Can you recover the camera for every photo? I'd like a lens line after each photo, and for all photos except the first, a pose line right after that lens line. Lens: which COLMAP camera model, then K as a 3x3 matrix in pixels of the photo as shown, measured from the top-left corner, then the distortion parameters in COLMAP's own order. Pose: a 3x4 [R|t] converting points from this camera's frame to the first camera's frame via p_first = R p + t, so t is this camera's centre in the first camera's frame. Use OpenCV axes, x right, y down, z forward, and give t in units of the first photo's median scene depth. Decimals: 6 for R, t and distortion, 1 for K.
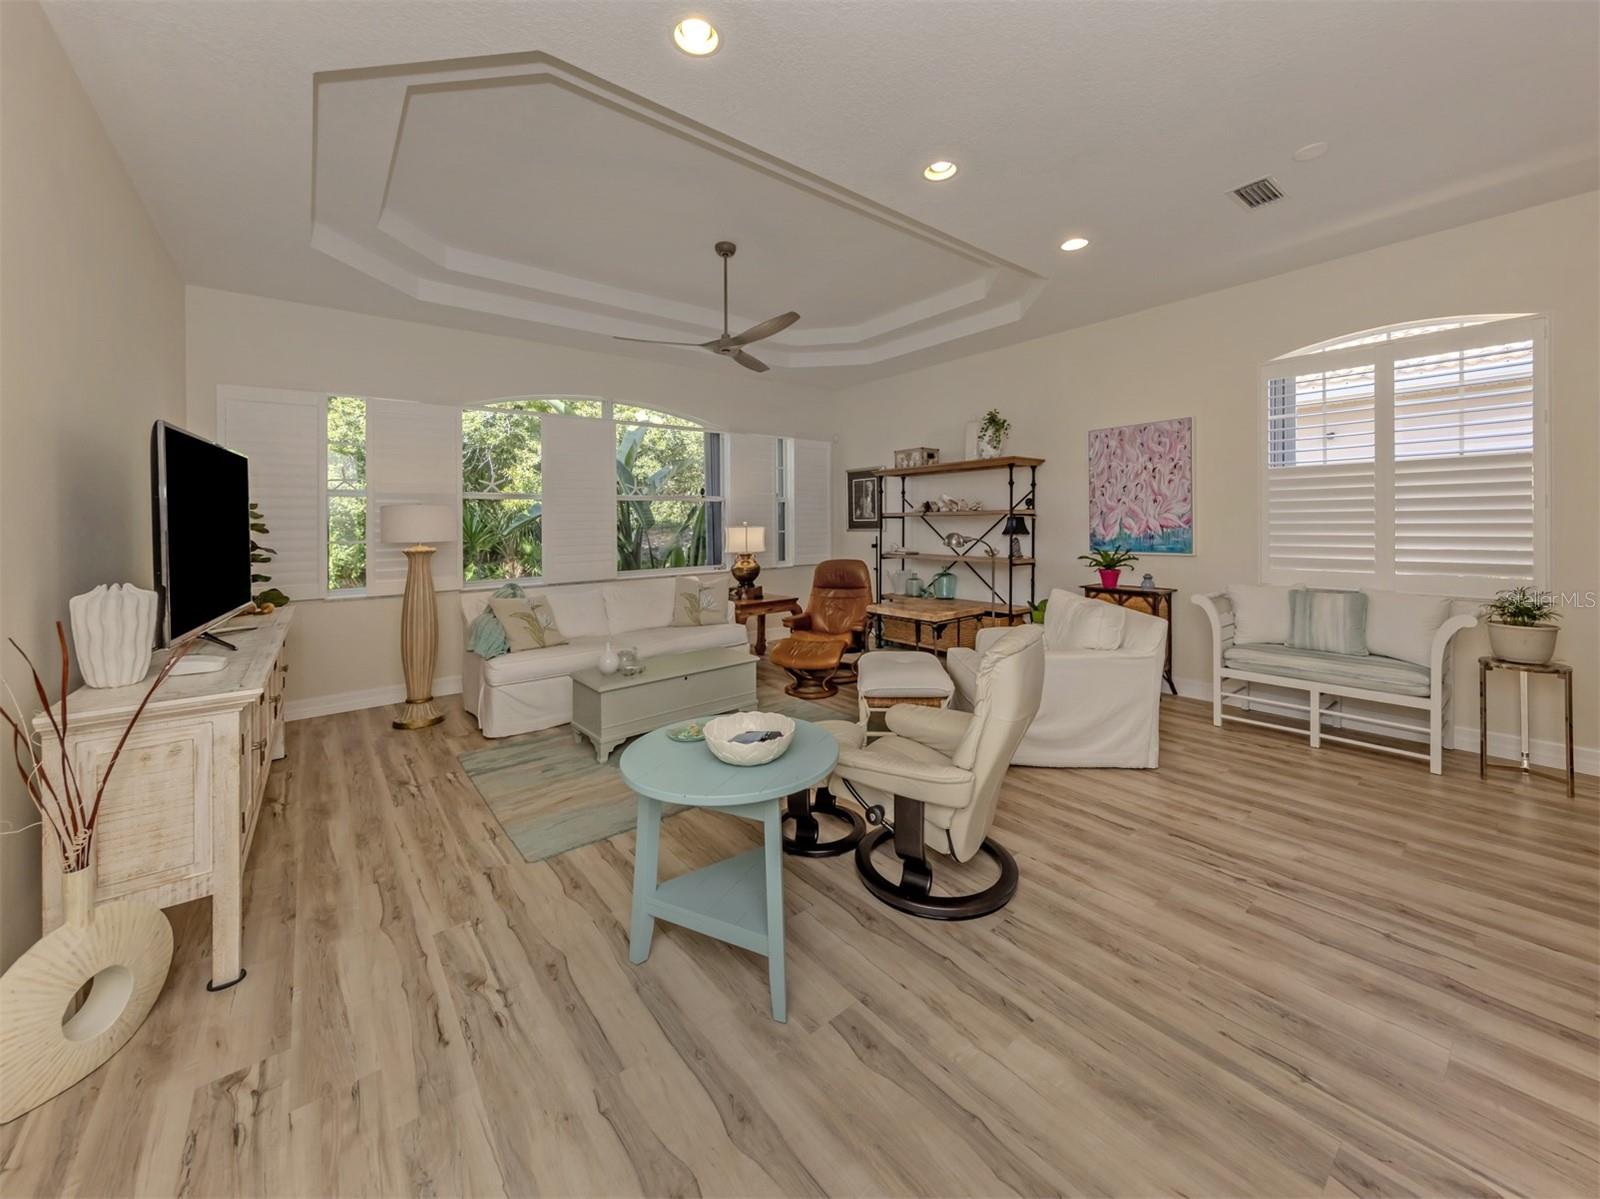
lens RADIAL K [[613.5, 0, 764.9], [0, 613.5, 525.2], [0, 0, 1]] dist [0.003381, 0.000311]
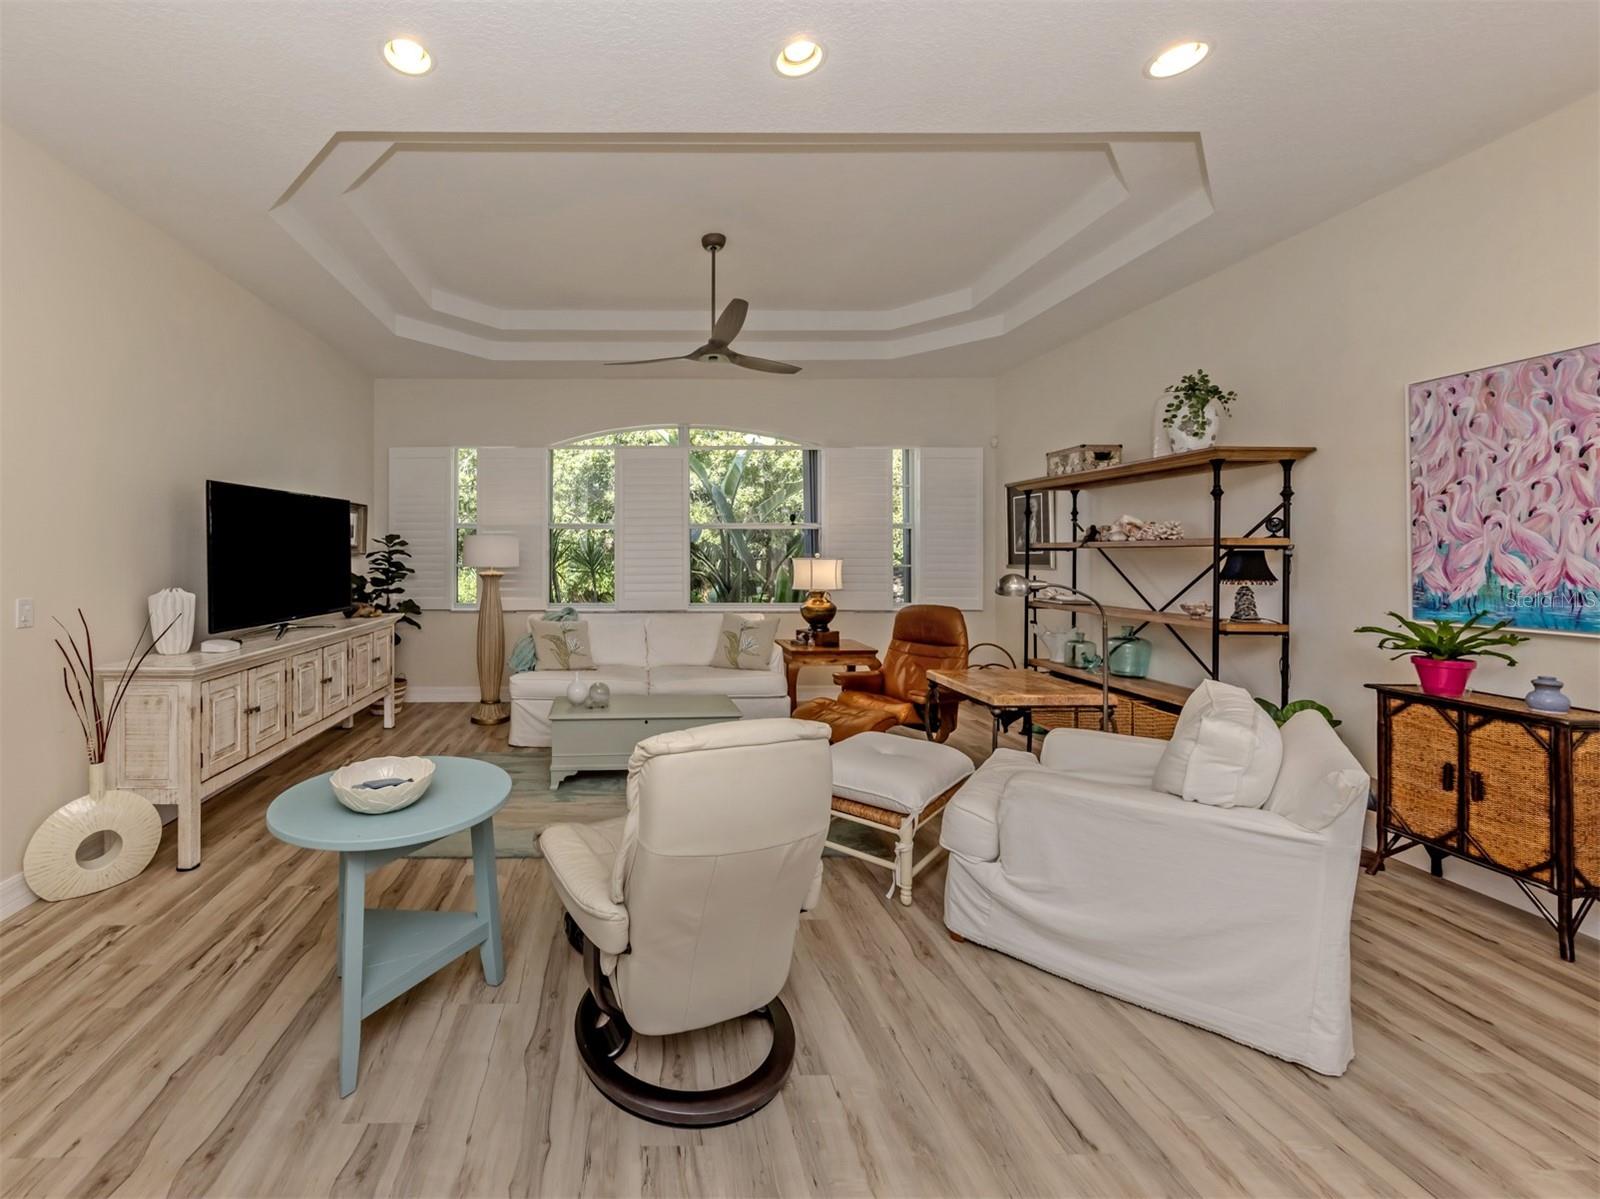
lens RADIAL K [[636.5, 0, 628.6], [0, 636.5, 549.8], [0, 0, 1]] dist [0.005625, 0.000041]
pose [[0.791884, 0.010361, -0.610583, 0.345860], [-0.014102, 0.999900, -0.001322, -0.005663], [0.610508, 0.009657, 0.791951, 0.180810]]
